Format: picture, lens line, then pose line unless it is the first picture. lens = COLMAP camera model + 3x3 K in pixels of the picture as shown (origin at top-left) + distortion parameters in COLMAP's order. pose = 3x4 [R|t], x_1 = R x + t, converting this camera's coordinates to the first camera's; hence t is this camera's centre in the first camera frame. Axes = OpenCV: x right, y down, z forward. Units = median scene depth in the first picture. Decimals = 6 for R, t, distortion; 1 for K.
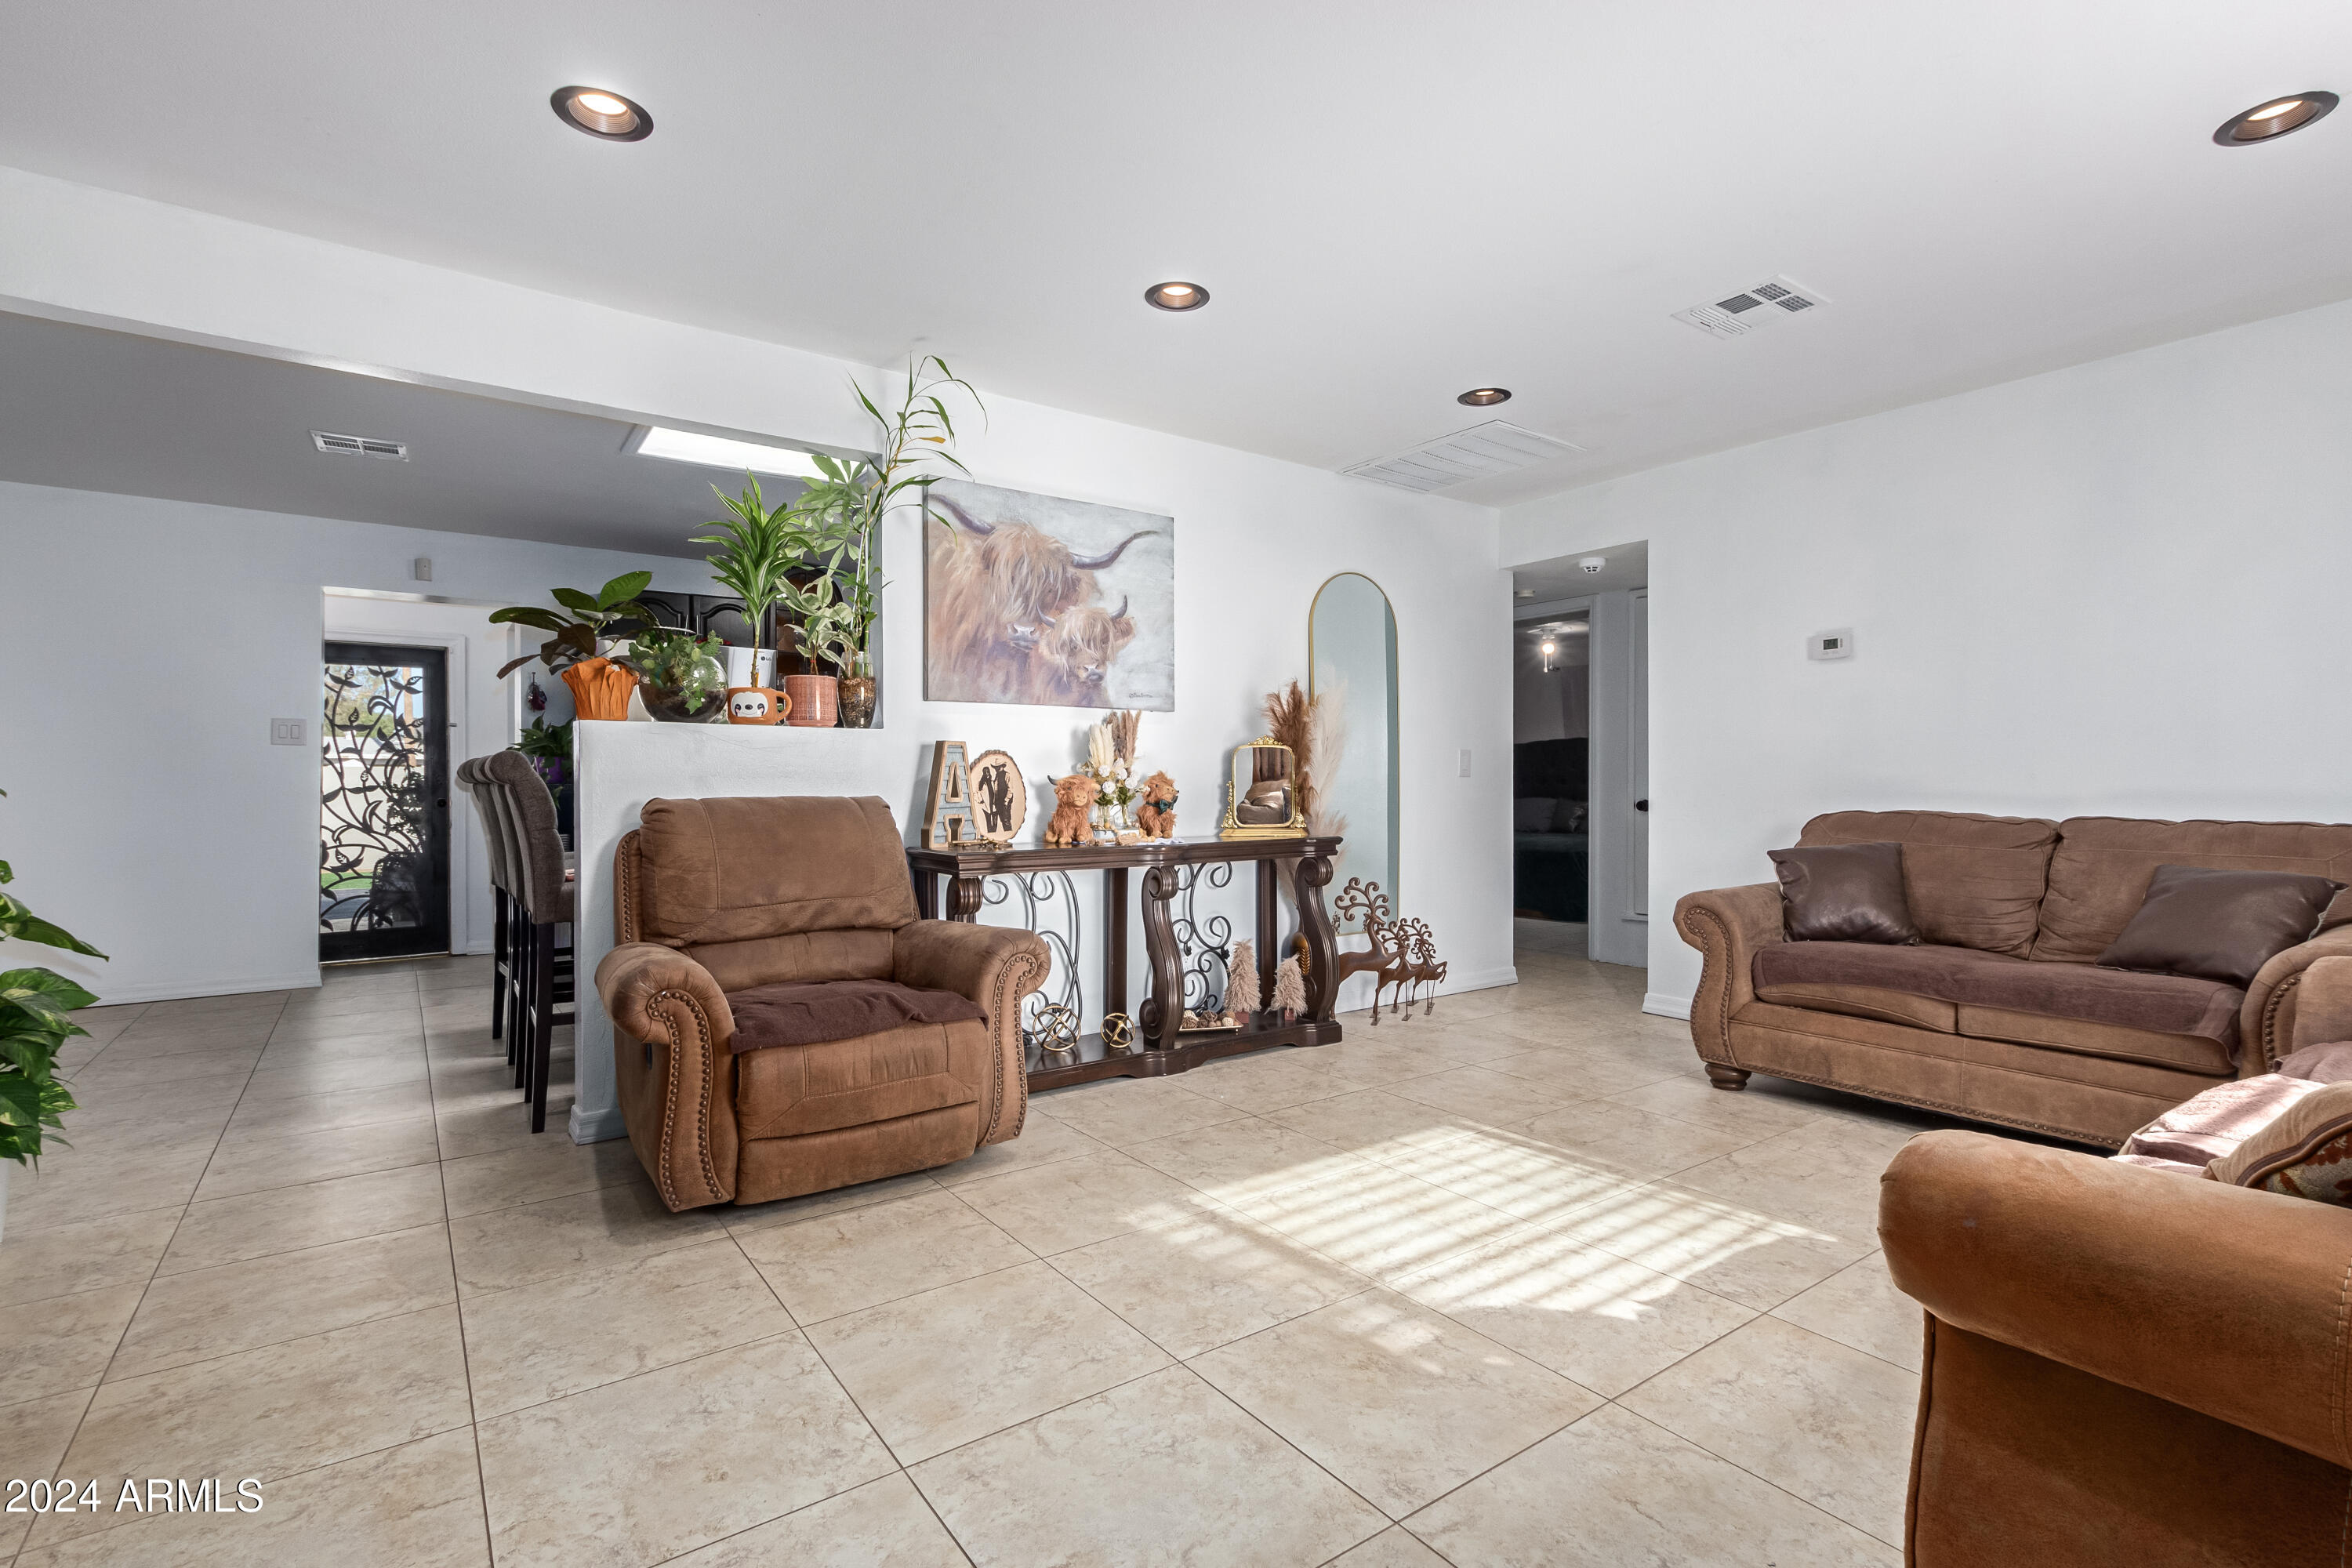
lens RADIAL K [[1092.5, 0, 1185.0], [0, 1092.5, 795.2], [0, 0, 1]] dist [0.009689, 0.000025]
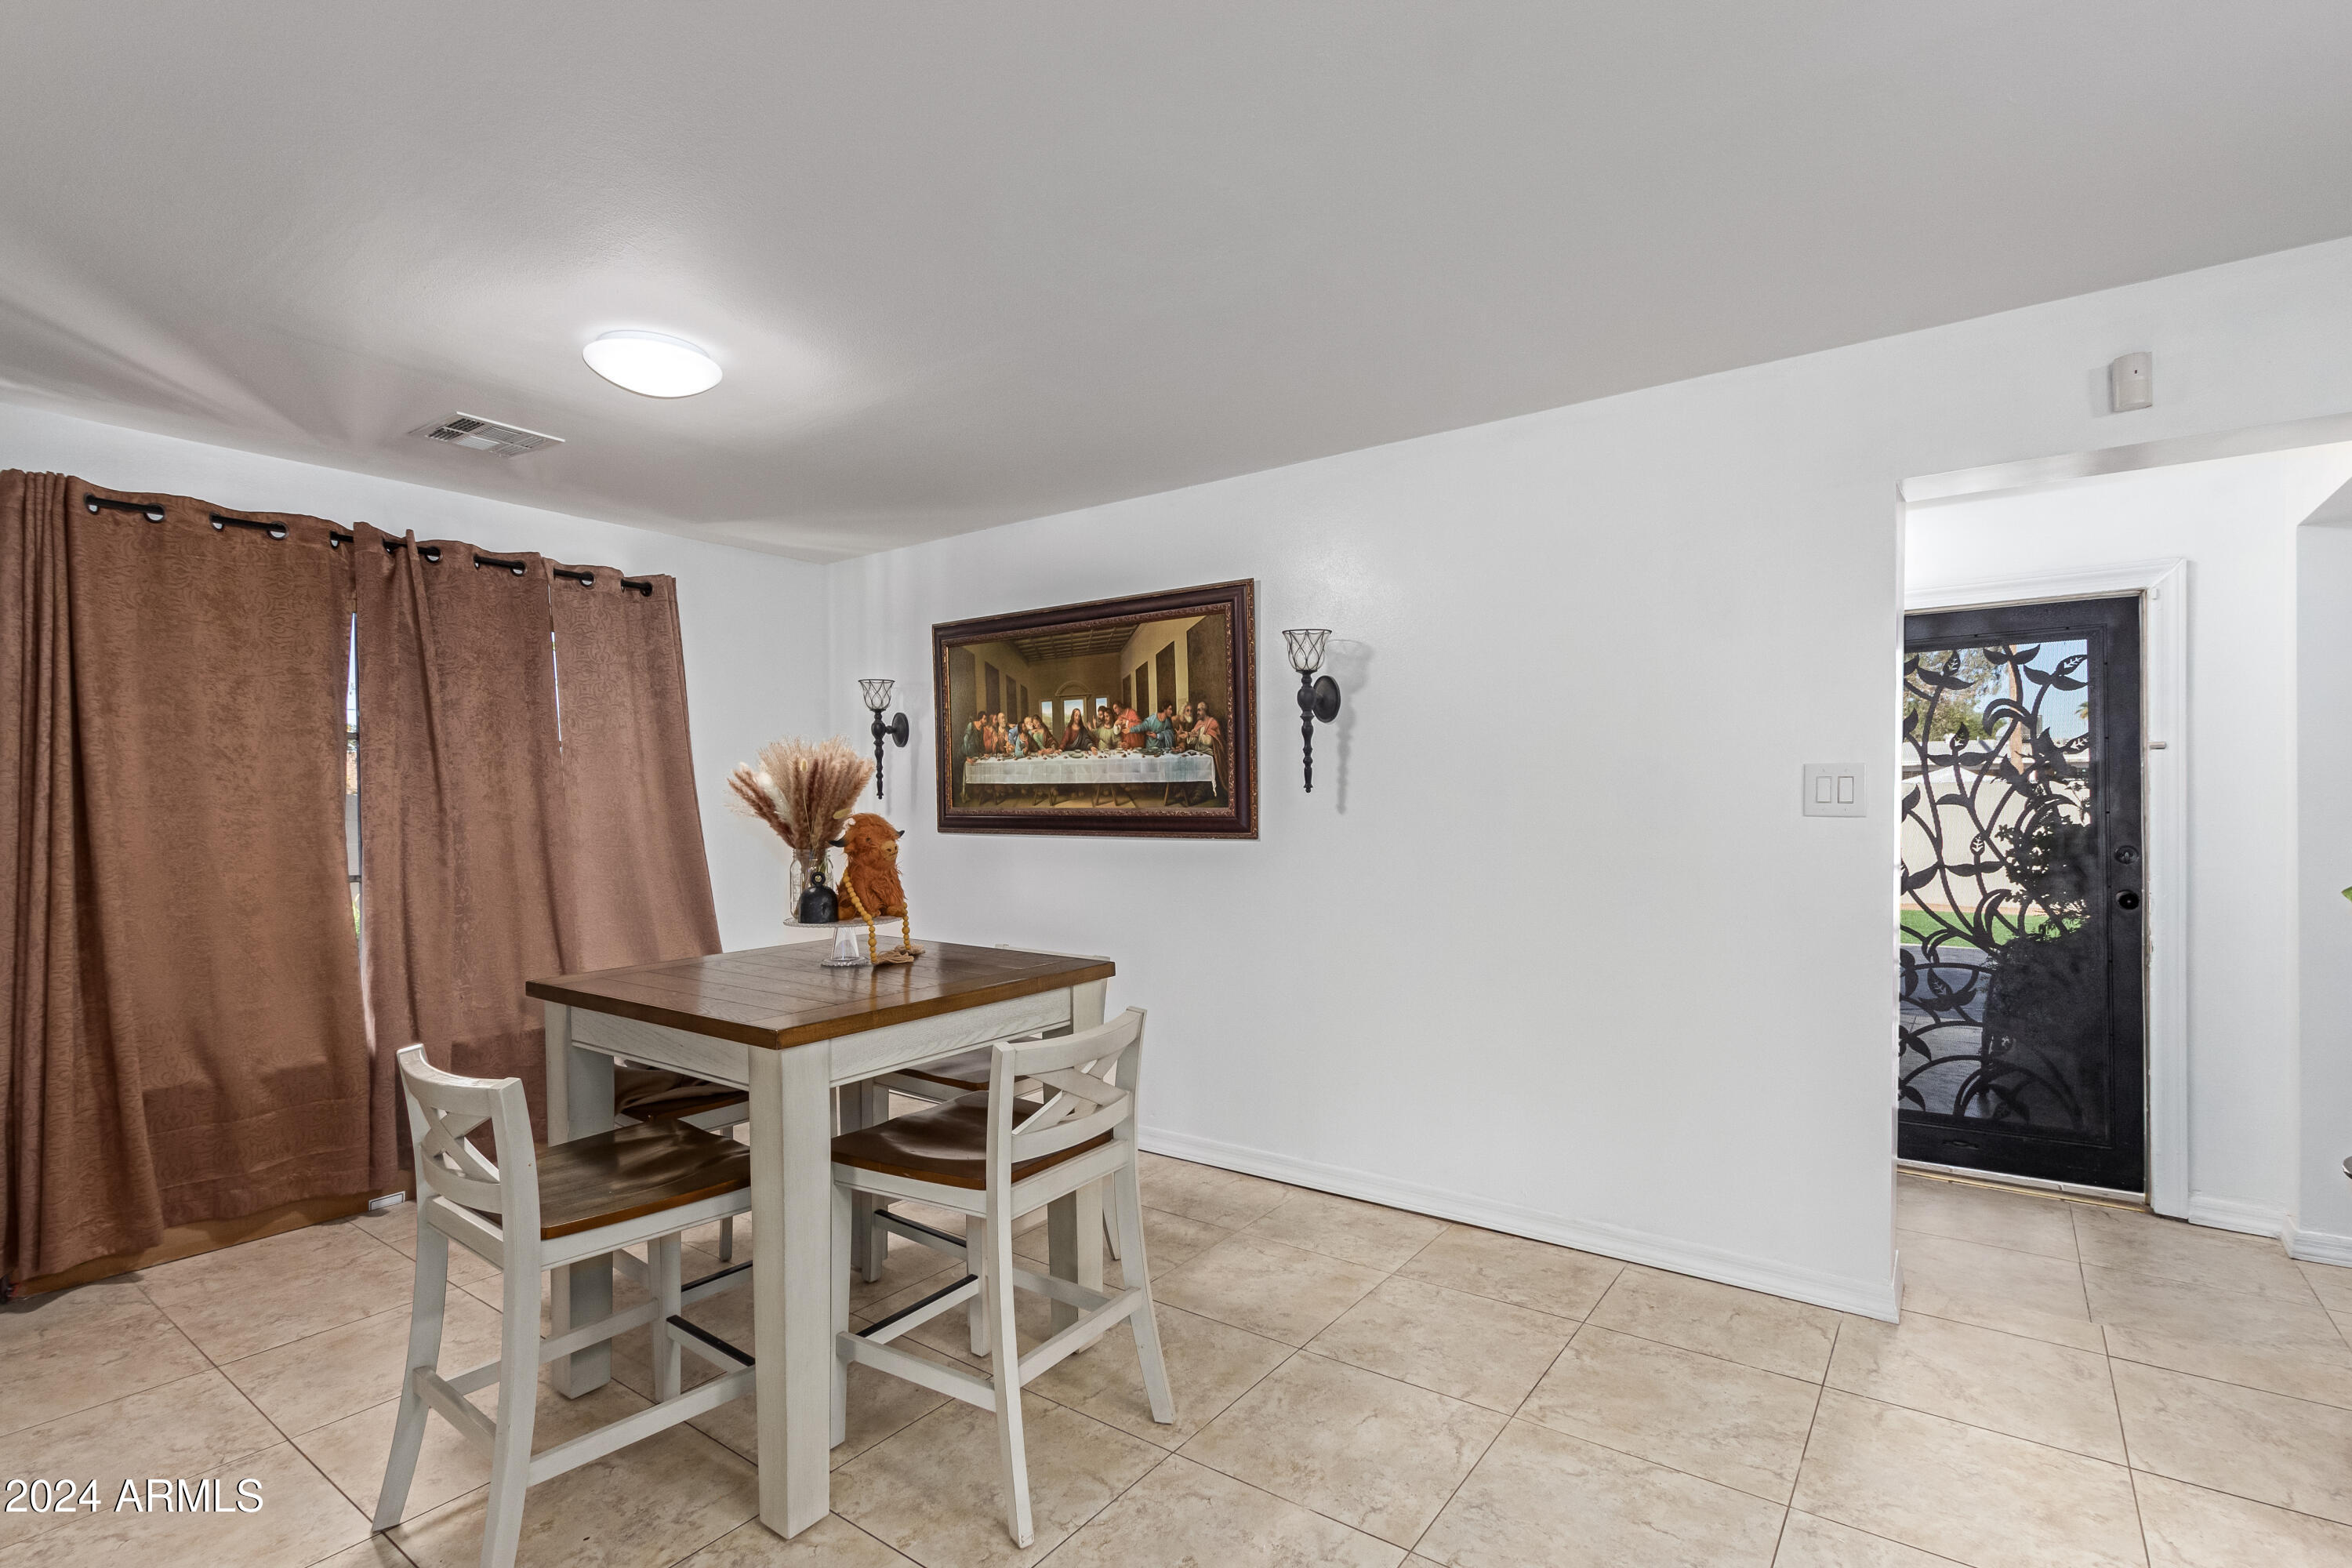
lens RADIAL K [[1092.5, 0, 1185.6], [0, 1092.5, 801.7], [0, 0, 1]] dist [0.009689, 0.000025]
pose [[0.306456, 0.004592, -0.951874, -0.547063], [0.001367, 0.999985, 0.005264, -0.069568], [0.951884, -0.002915, 0.306445, 0.718715]]
